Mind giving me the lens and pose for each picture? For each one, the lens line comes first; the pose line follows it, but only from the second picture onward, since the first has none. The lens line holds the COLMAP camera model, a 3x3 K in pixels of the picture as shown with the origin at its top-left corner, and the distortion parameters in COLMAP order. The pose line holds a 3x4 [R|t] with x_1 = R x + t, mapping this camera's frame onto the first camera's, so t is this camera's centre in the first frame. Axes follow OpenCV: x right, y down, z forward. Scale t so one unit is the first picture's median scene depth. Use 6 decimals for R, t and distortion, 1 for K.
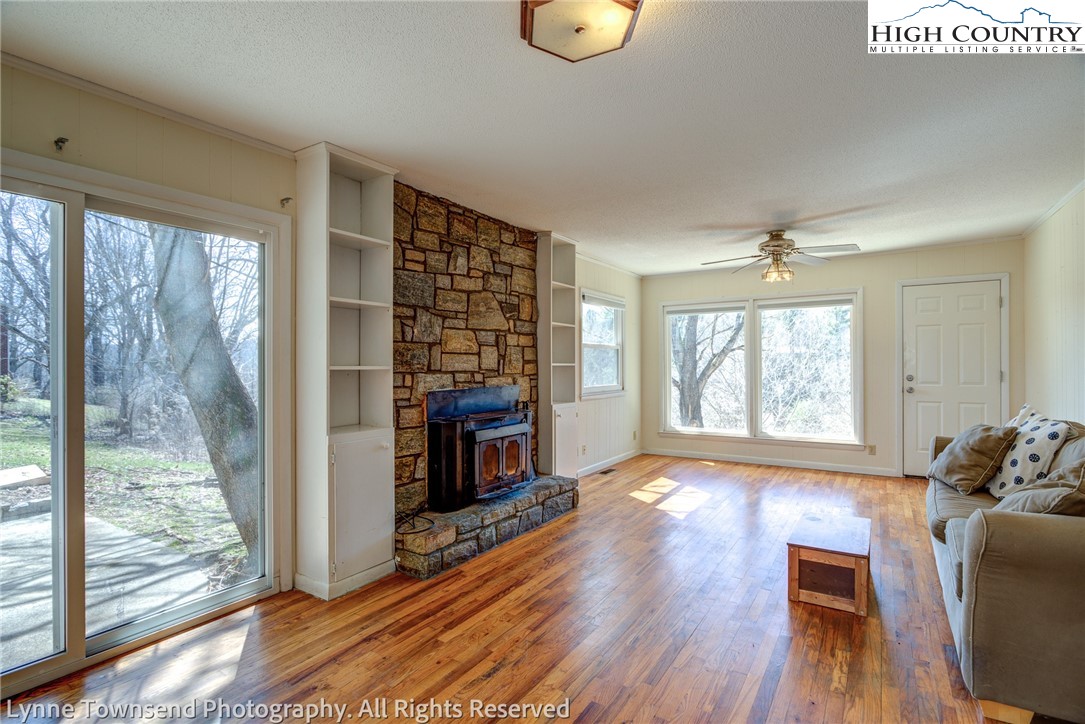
lens RADIAL K [[521.4, 0, 544.1], [0, 521.4, 361.7], [0, 0, 1]] dist [-0.007767, 0.002502]
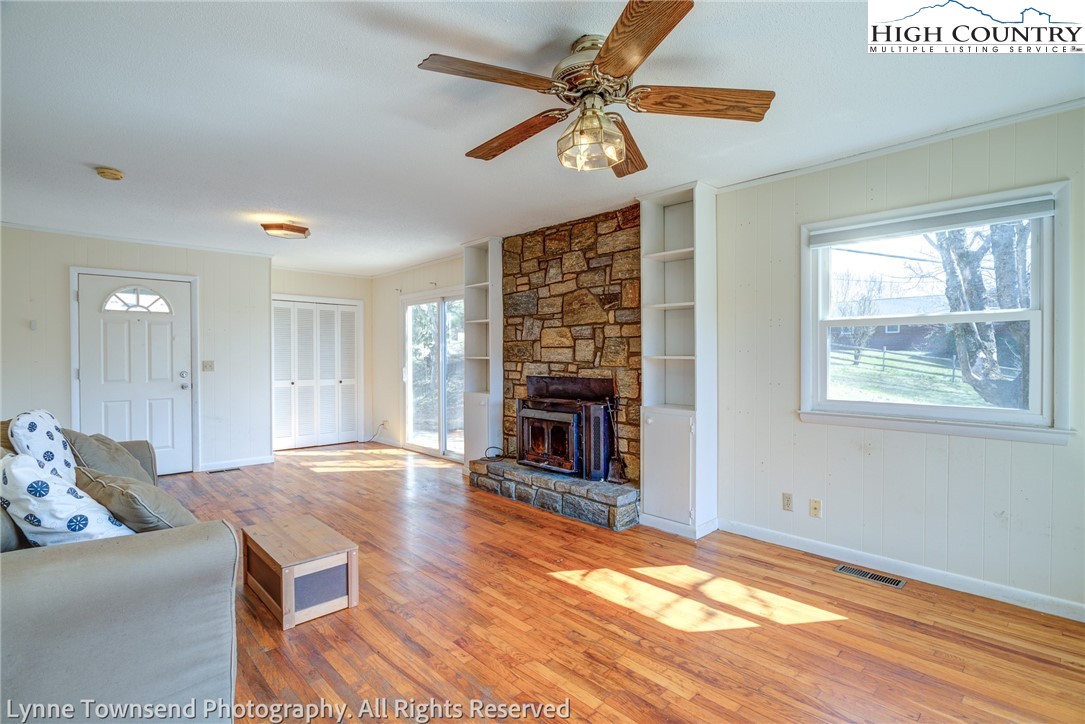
lens RADIAL K [[521.4, 0, 543.5], [0, 521.4, 359.2], [0, 0, 1]] dist [-0.007767, 0.002502]
pose [[-0.230847, 0.014746, -0.972878, 1.015308], [0.006053, 0.999888, 0.013719, -0.004875], [0.972971, -0.002722, -0.230910, 1.232796]]
